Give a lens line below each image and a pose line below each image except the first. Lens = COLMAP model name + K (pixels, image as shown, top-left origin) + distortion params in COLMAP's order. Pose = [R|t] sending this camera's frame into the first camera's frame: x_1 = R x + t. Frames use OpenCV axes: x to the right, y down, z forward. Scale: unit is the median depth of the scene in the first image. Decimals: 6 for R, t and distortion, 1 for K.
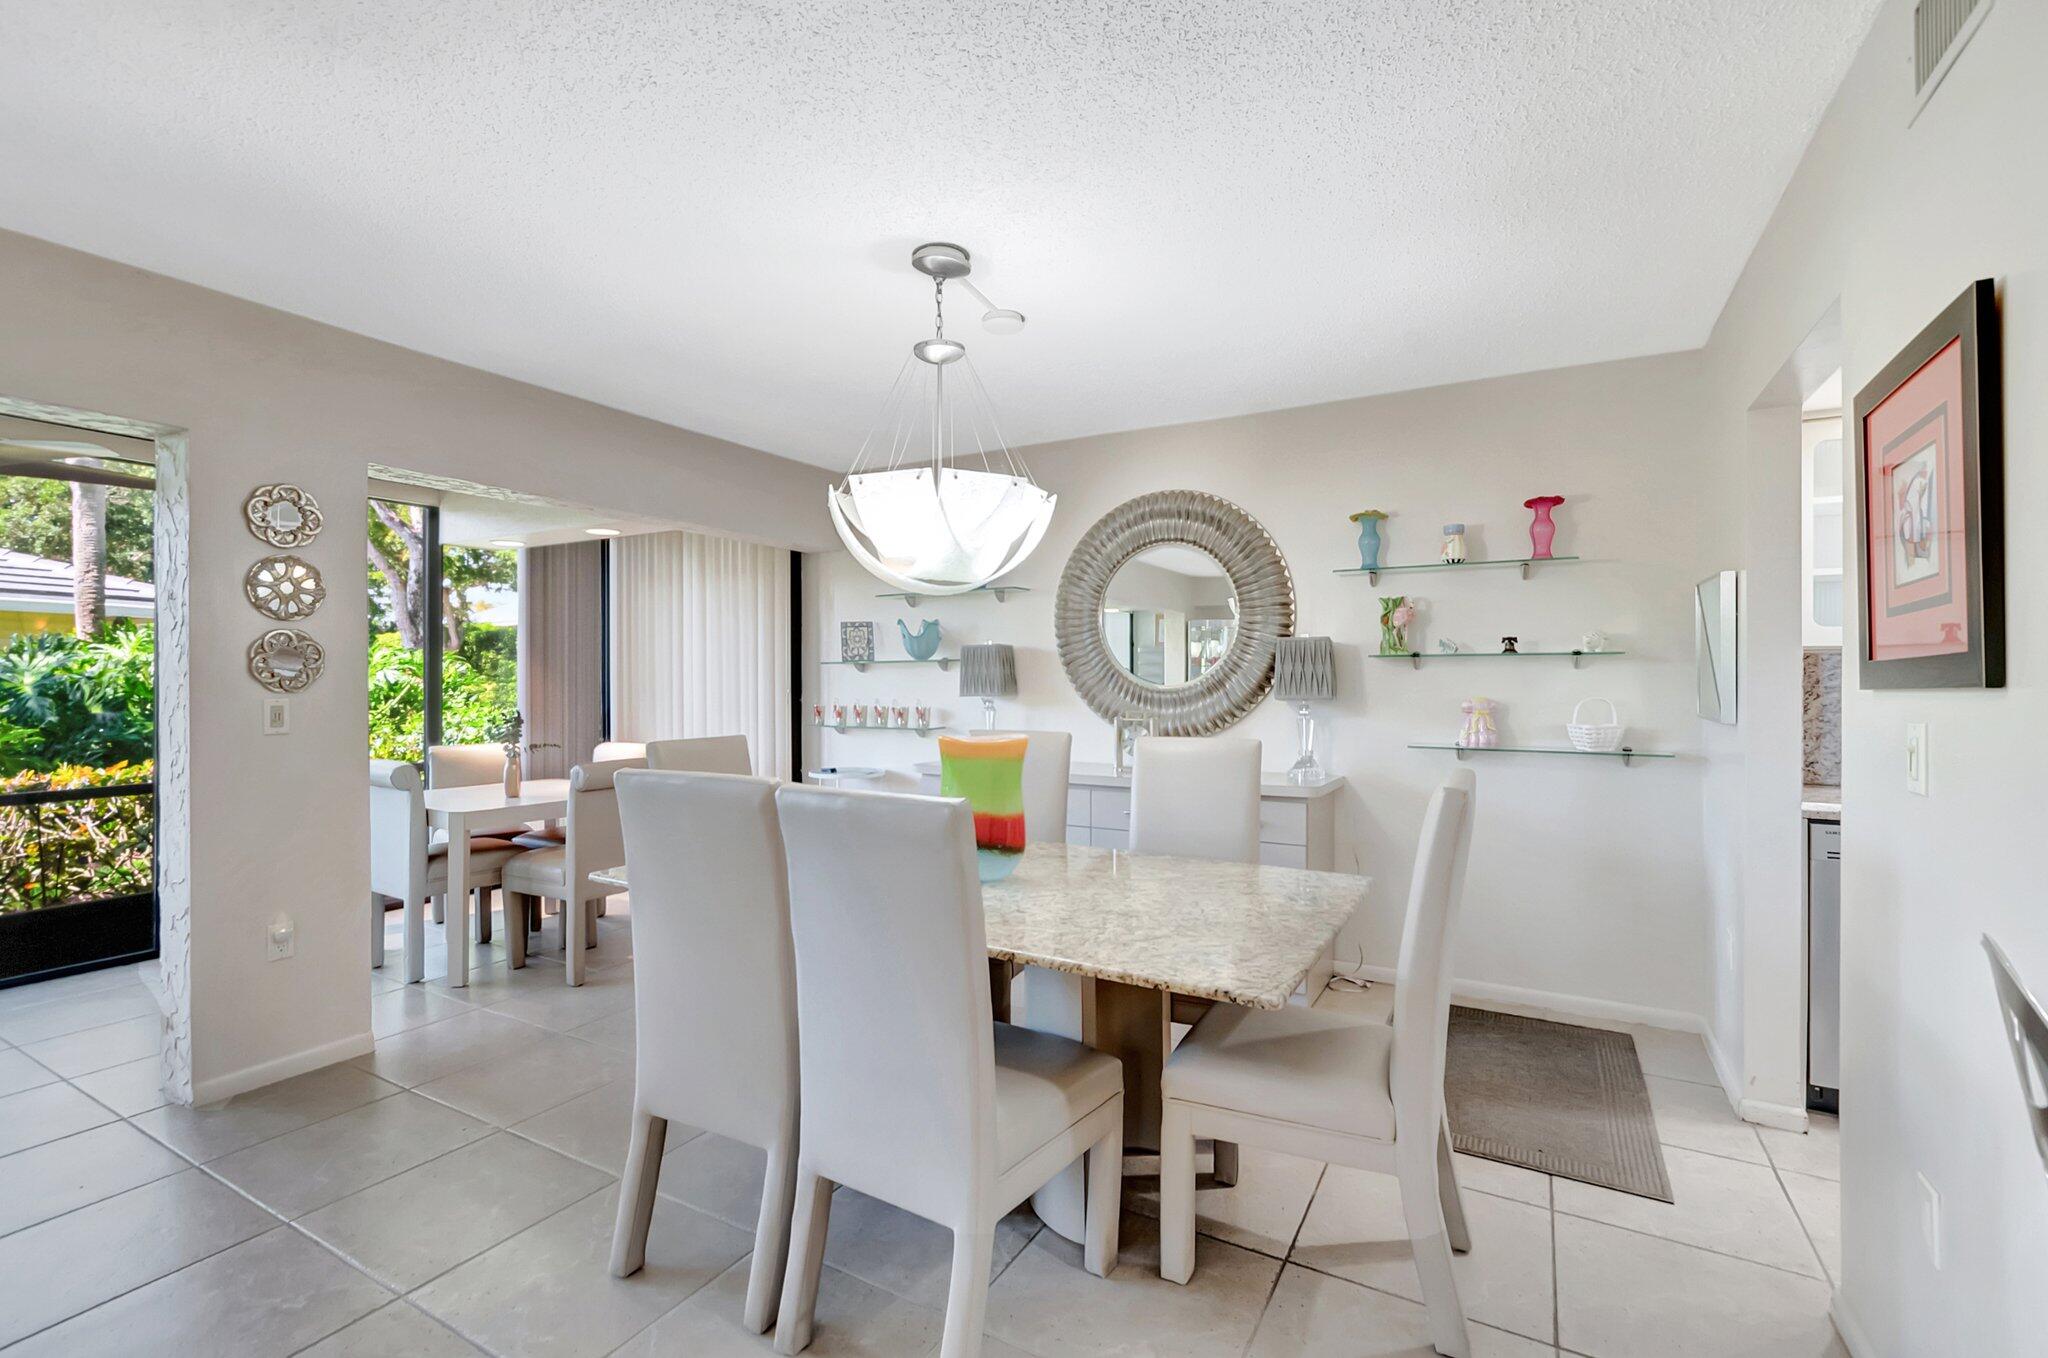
lens RADIAL K [[898.2, 0, 1024.0], [0, 898.2, 679.0], [0, 0, 1]] dist [-0.003703, -0.000176]
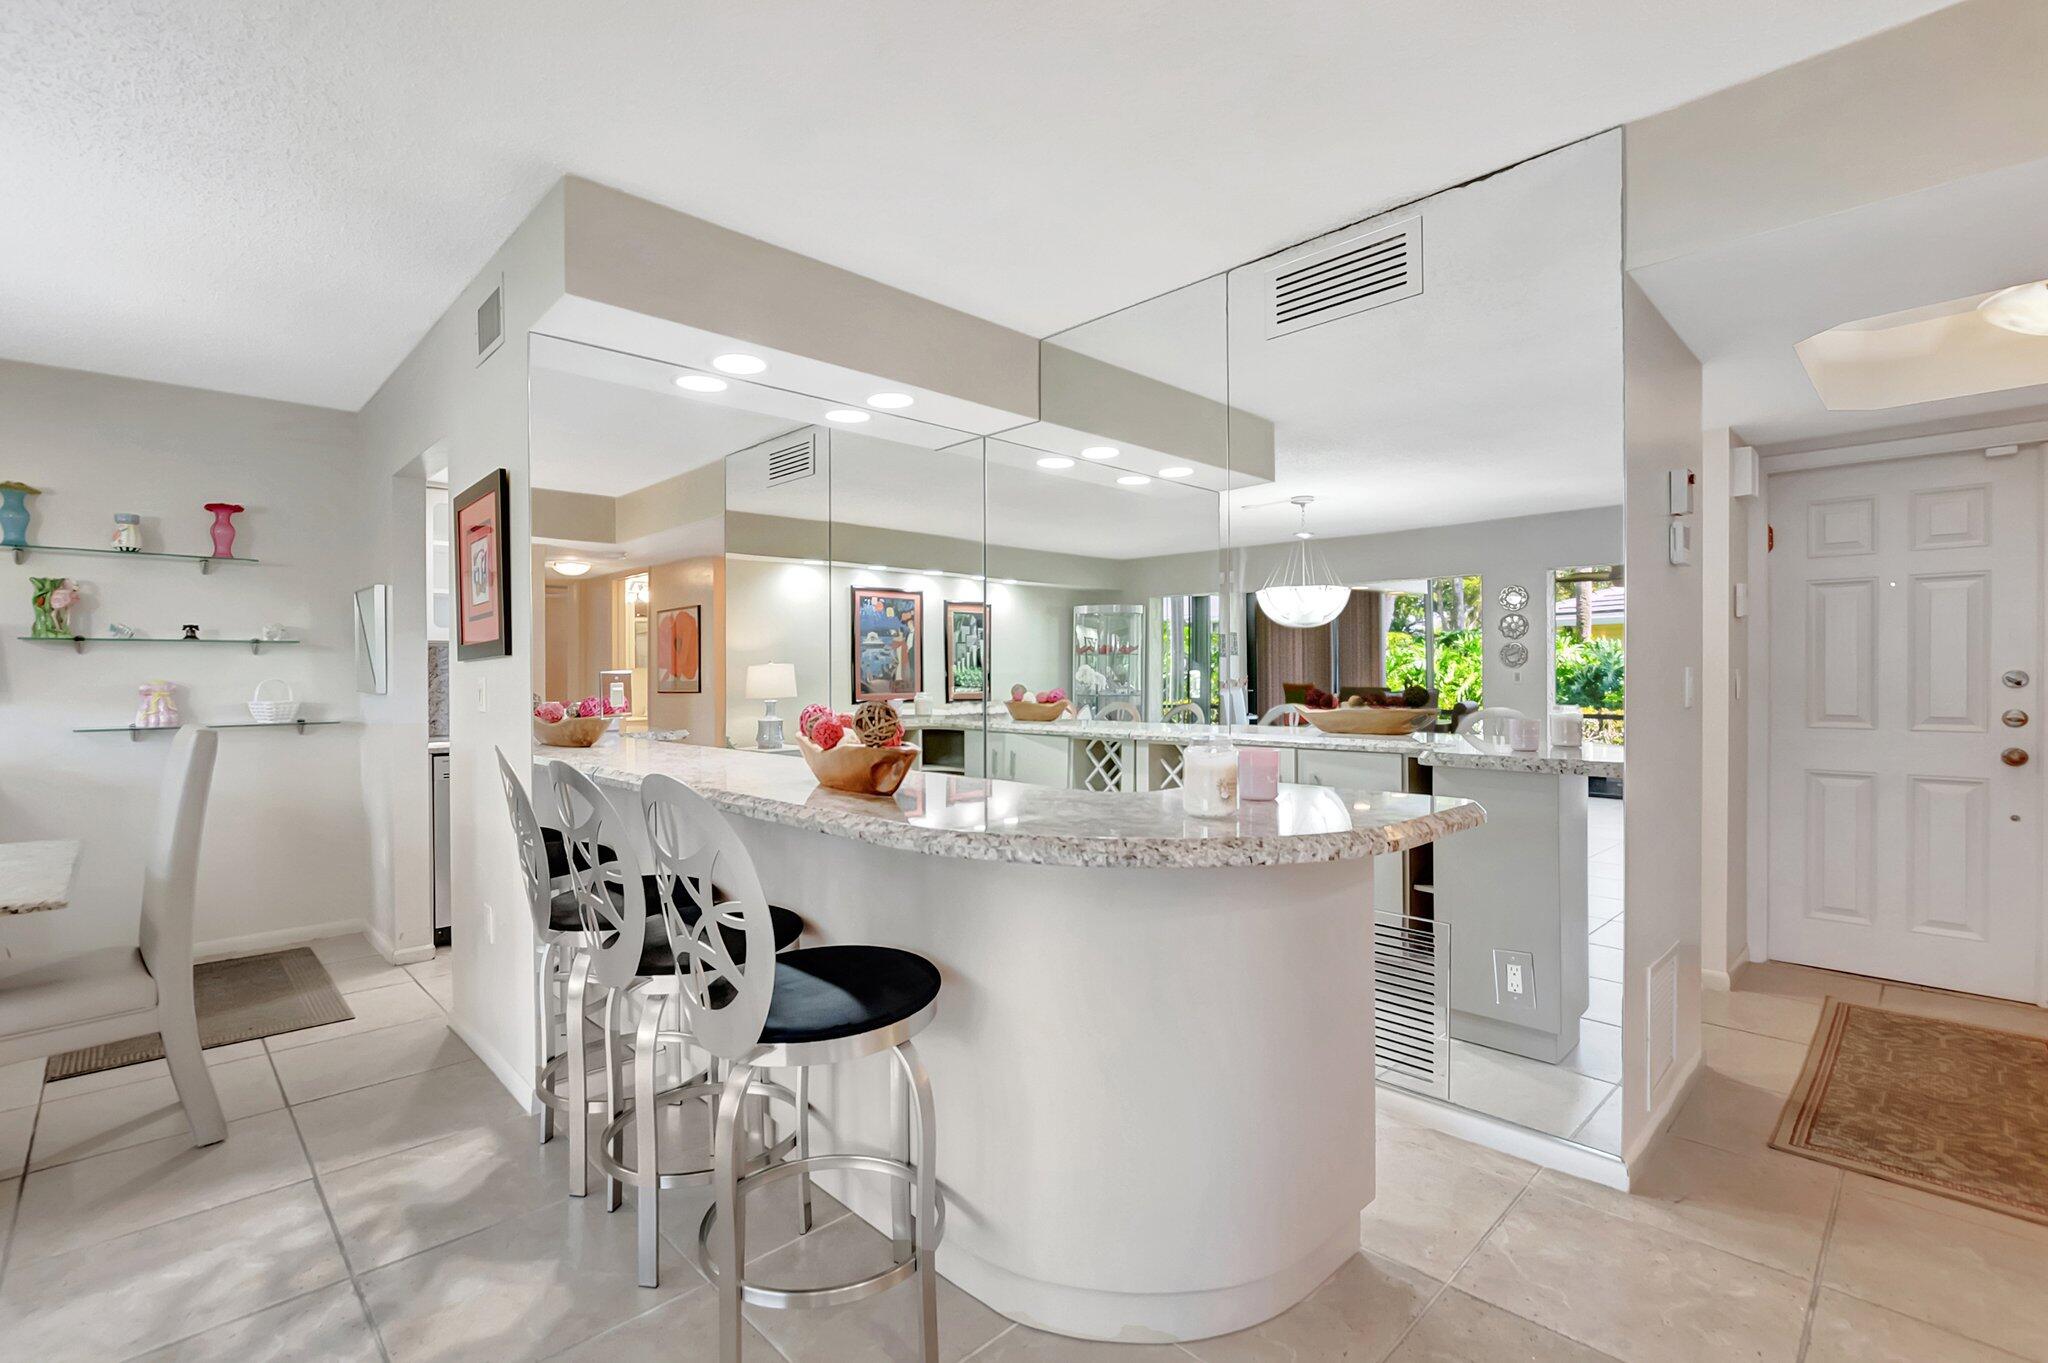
lens RADIAL K [[916.9, 0, 993.4], [0, 916.9, 679.3], [0, 0, 1]] dist [-0.003485, -0.000266]
pose [[0.294120, -0.006202, 0.955748, -0.231516], [0.008387, 0.999957, 0.003908, 0.022604], [-0.955732, 0.006866, 0.294159, -0.259960]]
